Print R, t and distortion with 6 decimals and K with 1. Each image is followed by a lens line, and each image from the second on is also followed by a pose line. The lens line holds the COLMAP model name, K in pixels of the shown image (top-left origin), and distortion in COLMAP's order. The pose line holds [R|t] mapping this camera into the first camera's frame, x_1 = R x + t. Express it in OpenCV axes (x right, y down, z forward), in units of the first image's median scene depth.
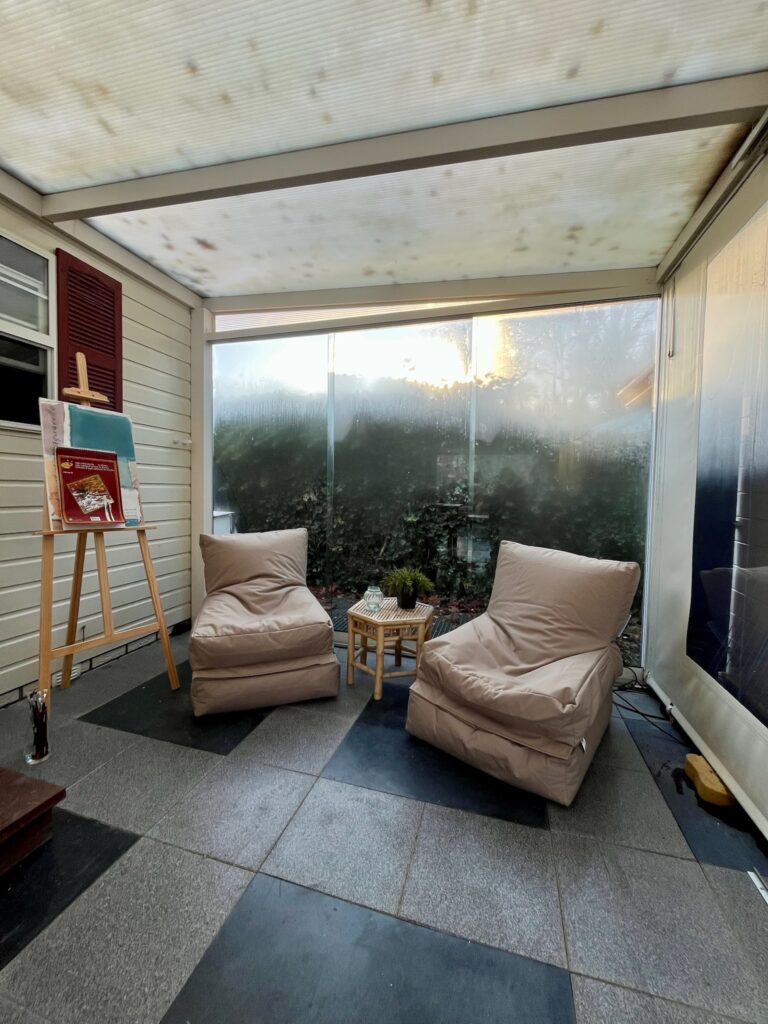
lens RADIAL K [[413.7, 0, 383.0], [0, 413.7, 507.3], [0, 0, 1]] dist [-0.005884, 0.000133]
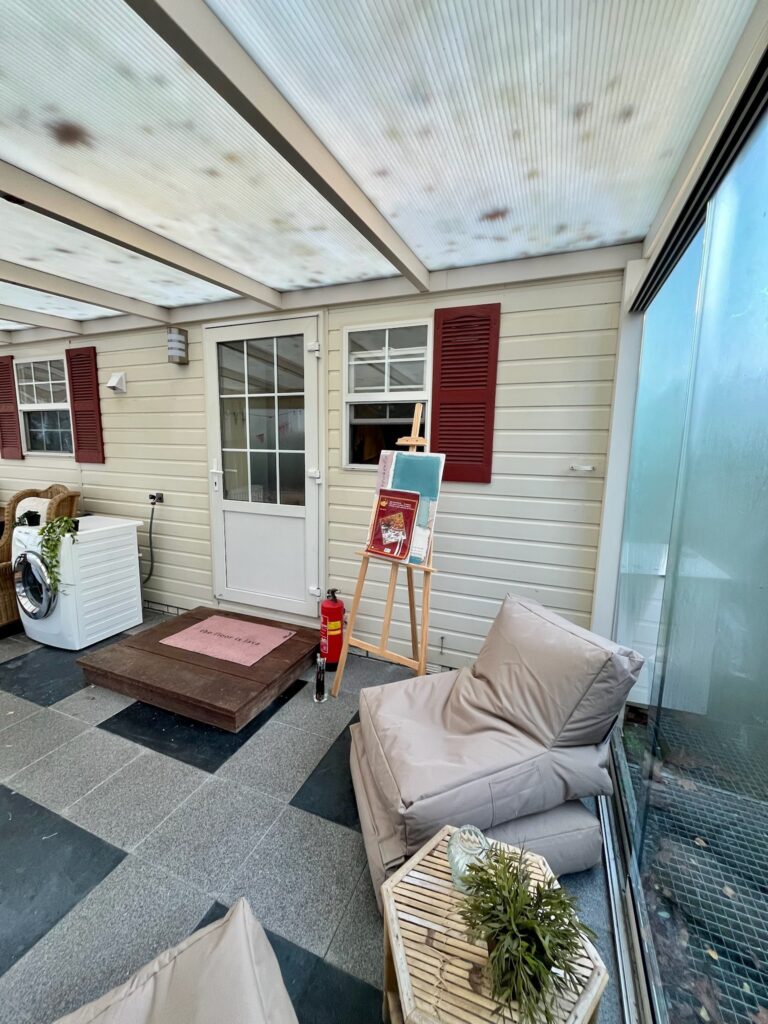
lens RADIAL K [[413.7, 0, 383.0], [0, 413.7, 507.3], [0, 0, 1]] dist [-0.005884, 0.000133]
pose [[-0.106799, 0.117470, -0.987317, 0.418178], [-0.061845, 0.990289, 0.124513, -0.221323], [0.992355, 0.074358, -0.098497, 1.010154]]
